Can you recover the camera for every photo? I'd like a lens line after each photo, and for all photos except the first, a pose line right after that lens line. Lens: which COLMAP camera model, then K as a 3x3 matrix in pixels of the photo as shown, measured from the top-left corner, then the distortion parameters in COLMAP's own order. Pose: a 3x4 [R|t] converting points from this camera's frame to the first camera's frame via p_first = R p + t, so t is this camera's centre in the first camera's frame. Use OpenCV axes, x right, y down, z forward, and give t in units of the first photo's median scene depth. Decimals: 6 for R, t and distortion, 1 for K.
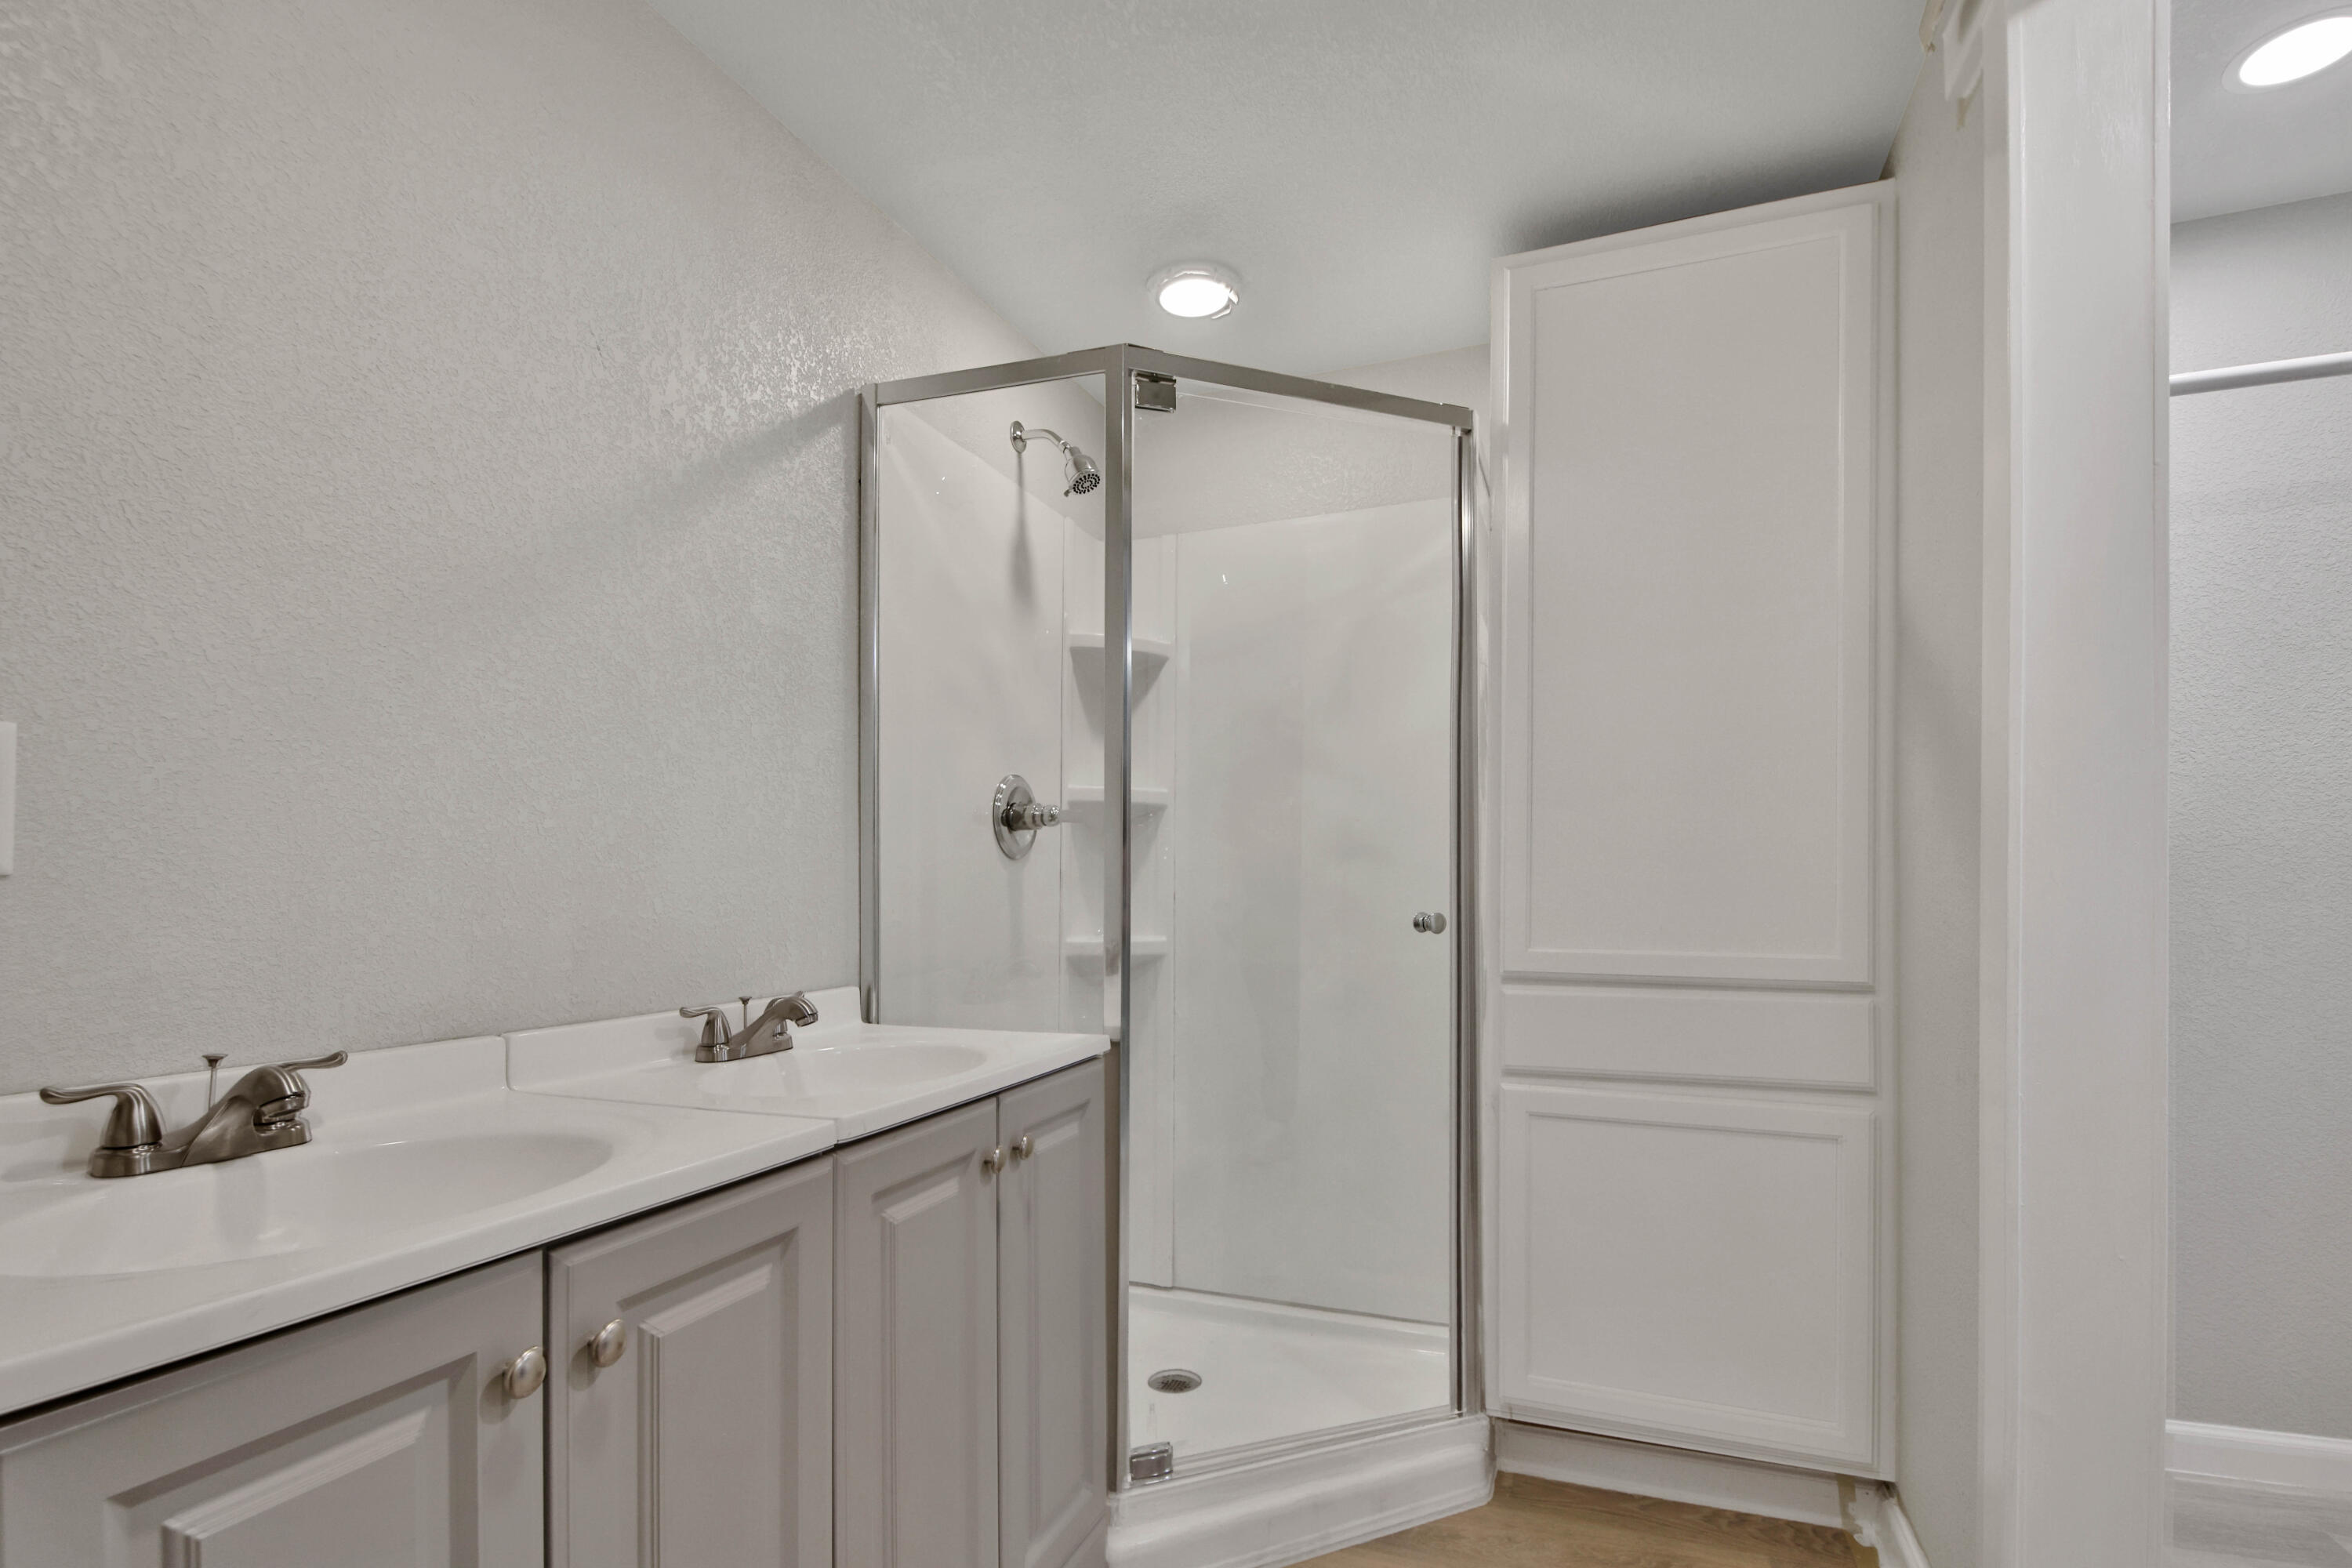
lens RADIAL K [[1095.7, 0, 1146.7], [0, 1095.7, 871.9], [0, 0, 1]] dist [0.009597, -0.005405]
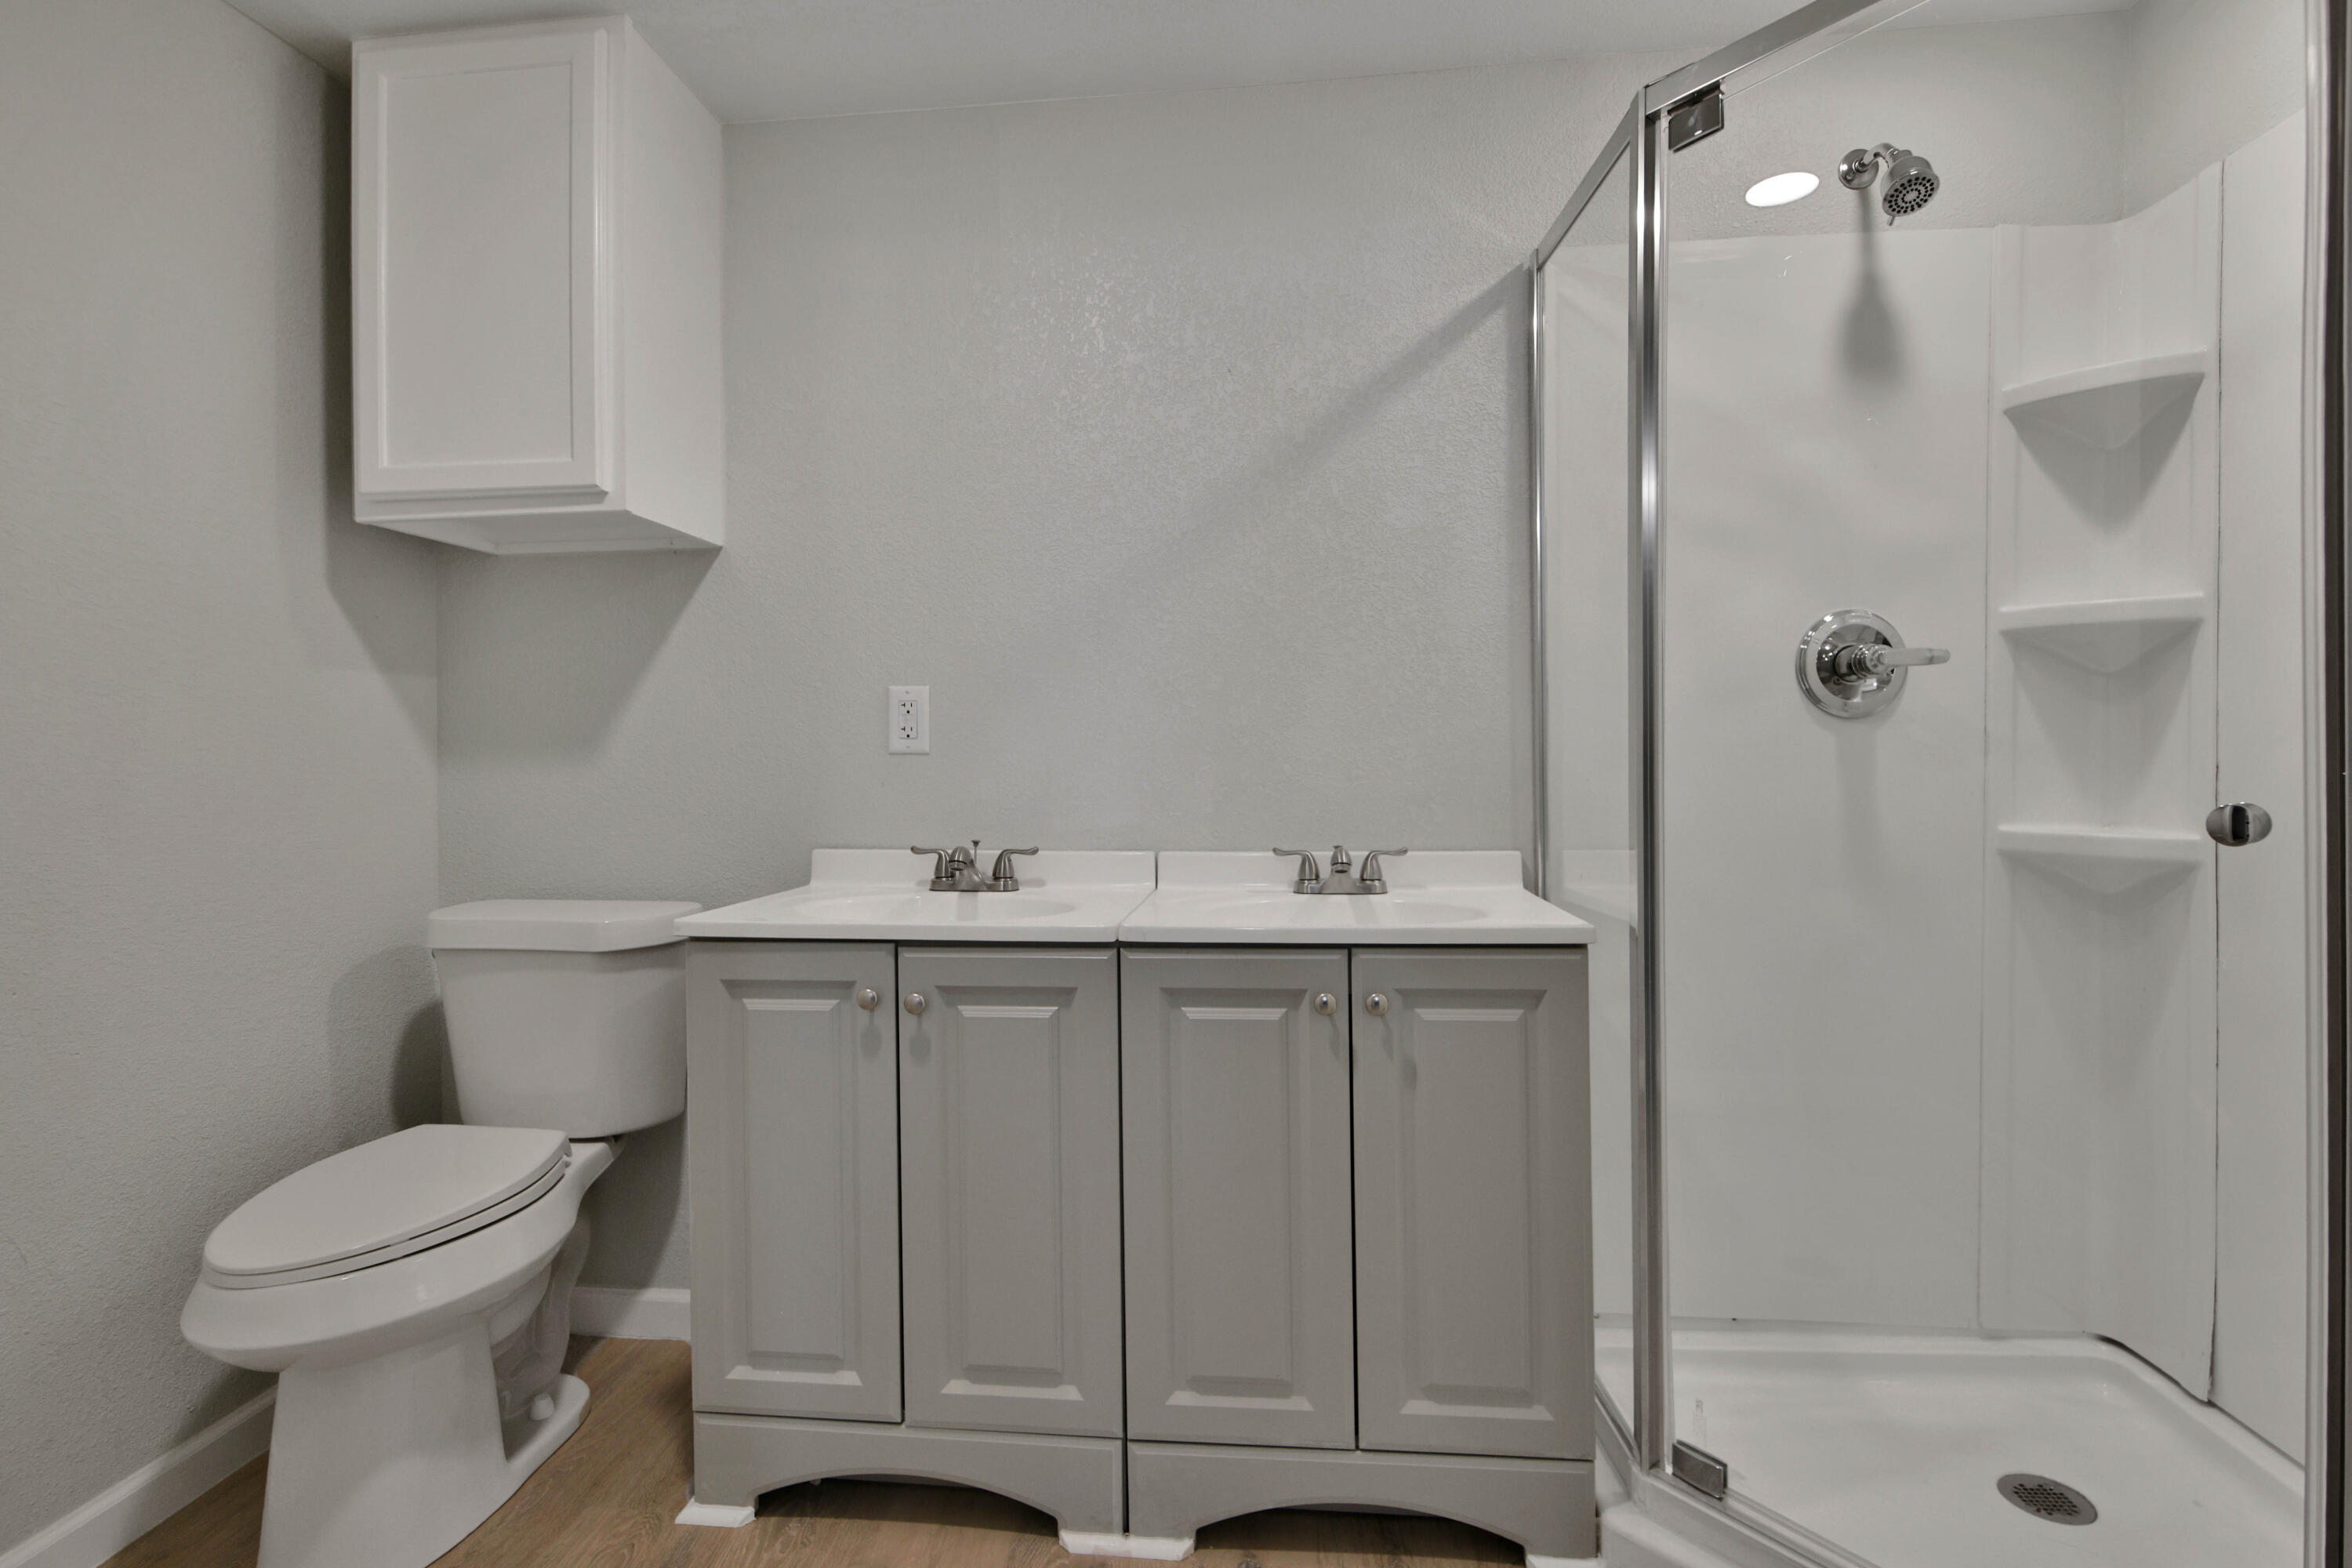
lens RADIAL K [[1095.7, 0, 1169.5], [0, 1095.7, 770.0], [0, 0, 1]] dist [0.009597, -0.005405]
pose [[0.296576, 0.007114, -0.954983, 0.714179], [0.018033, 0.999752, 0.013047, 0.009557], [0.954839, -0.021090, 0.296374, 0.443905]]
